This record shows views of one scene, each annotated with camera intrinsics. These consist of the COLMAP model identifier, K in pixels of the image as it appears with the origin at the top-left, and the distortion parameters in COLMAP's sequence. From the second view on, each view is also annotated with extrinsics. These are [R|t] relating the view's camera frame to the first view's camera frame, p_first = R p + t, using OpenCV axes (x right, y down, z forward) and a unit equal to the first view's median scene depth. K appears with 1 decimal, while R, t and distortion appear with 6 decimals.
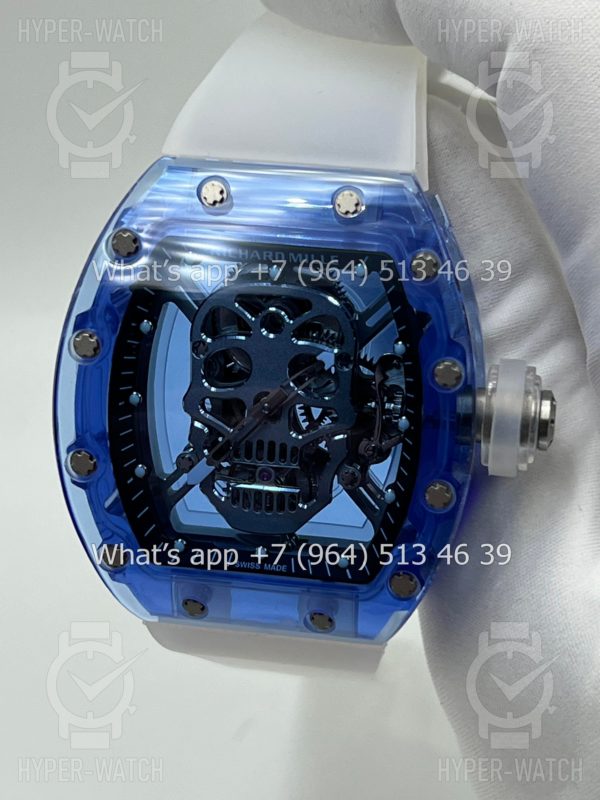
lens RADIAL K [[1915.0, 0, 298.6], [0, 1915.0, 393.9], [0, 0, 1]] dist [0.234797, 0.000000]
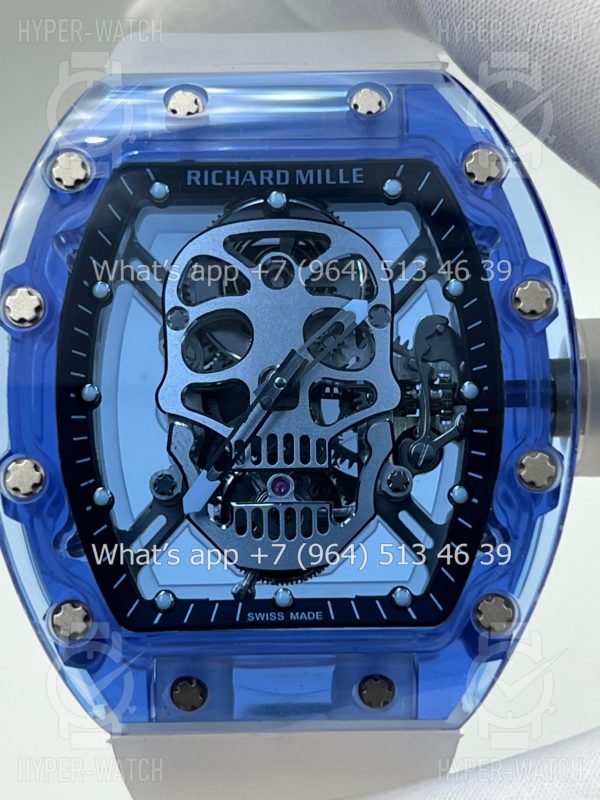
lens RADIAL K [[1915.0, 0, 299.3], [0, 1915.0, 400.1], [0, 0, 1]] dist [0.234797, 0.000000]
pose [[0.982761, -0.048889, 0.178297, -0.136279], [0.100541, 0.950657, -0.293503, 0.222139], [-0.155150, 0.306369, 0.939184, 0.321179]]
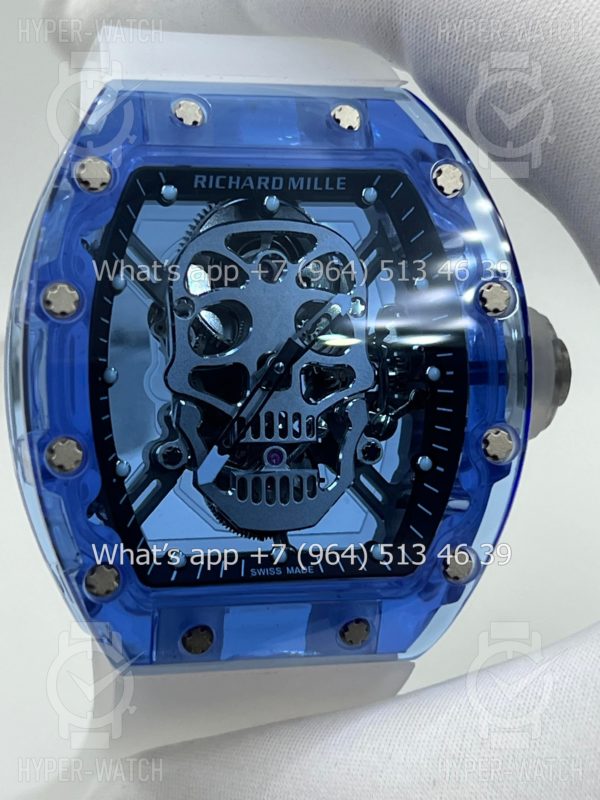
lens RADIAL K [[1915.0, 0, 300.7], [0, 1915.0, 404.4], [0, 0, 1]] dist [0.234797, 0.000000]
pose [[0.905020, -0.066385, 0.420158, -0.348397], [0.153213, 0.972322, -0.176395, 0.166080], [-0.396819, 0.224014, 0.890142, 0.267653]]
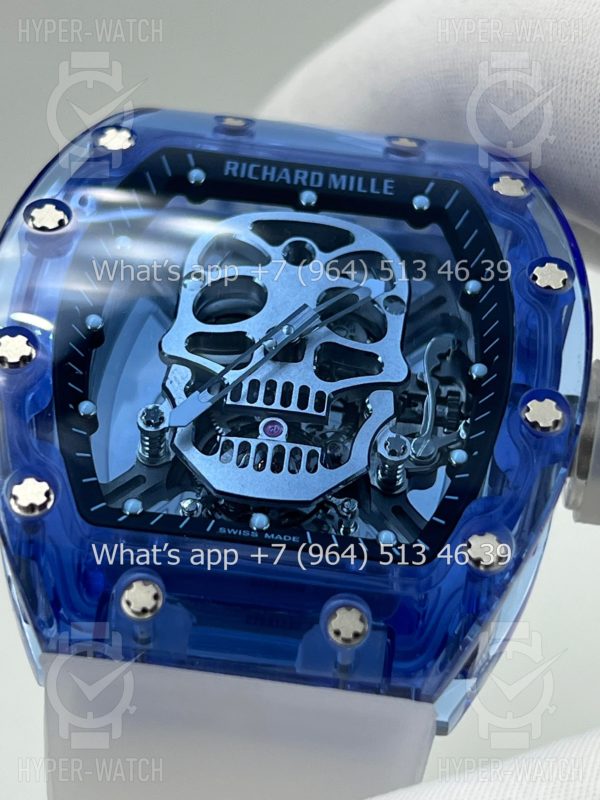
lens RADIAL K [[1915.0, 0, 297.3], [0, 1915.0, 396.3], [0, 0, 1]] dist [0.234797, 0.000000]
pose [[0.975885, 0.171448, 0.135105, -0.103333], [-0.020641, 0.688649, -0.724801, 0.529401], [-0.217305, 0.704534, 0.675581, 0.530887]]
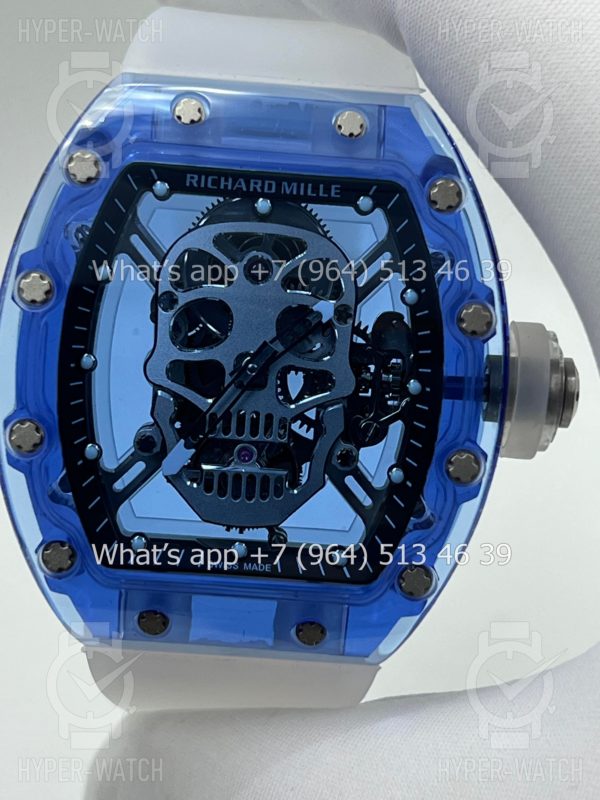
lens RADIAL K [[1915.0, 0, 300.7], [0, 1915.0, 400.0], [0, 0, 1]] dist [0.234797, 0.000000]
pose [[0.983097, 0.008066, 0.182910, -0.146186], [0.016757, 0.990872, -0.133760, 0.130641], [-0.182319, 0.134564, 0.973988, 0.184163]]
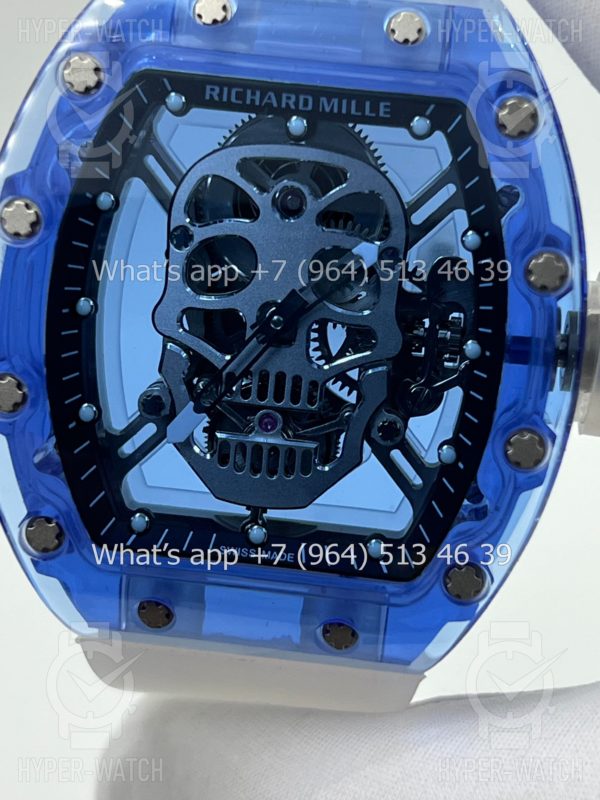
lens RADIAL K [[1915.0, 0, 299.0], [0, 1915.0, 397.3], [0, 0, 1]] dist [0.234797, 0.000000]
pose [[0.994562, 0.034640, 0.098218, -0.075381], [-0.026792, 0.996424, -0.080129, 0.089114], [-0.100642, 0.077062, 0.991934, 0.305046]]
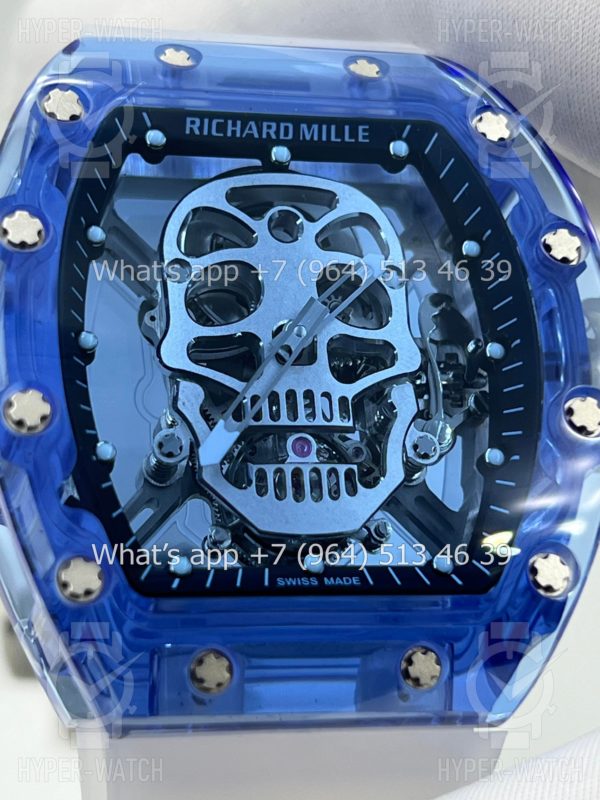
lens RADIAL K [[1915.0, 0, 292.9], [0, 1915.0, 404.2], [0, 0, 1]] dist [0.234797, 0.000000]
pose [[0.918269, 0.019647, 0.395470, -0.272555], [0.196206, 0.844947, -0.497562, 0.347418], [-0.343927, 0.534489, 0.772033, 0.503408]]
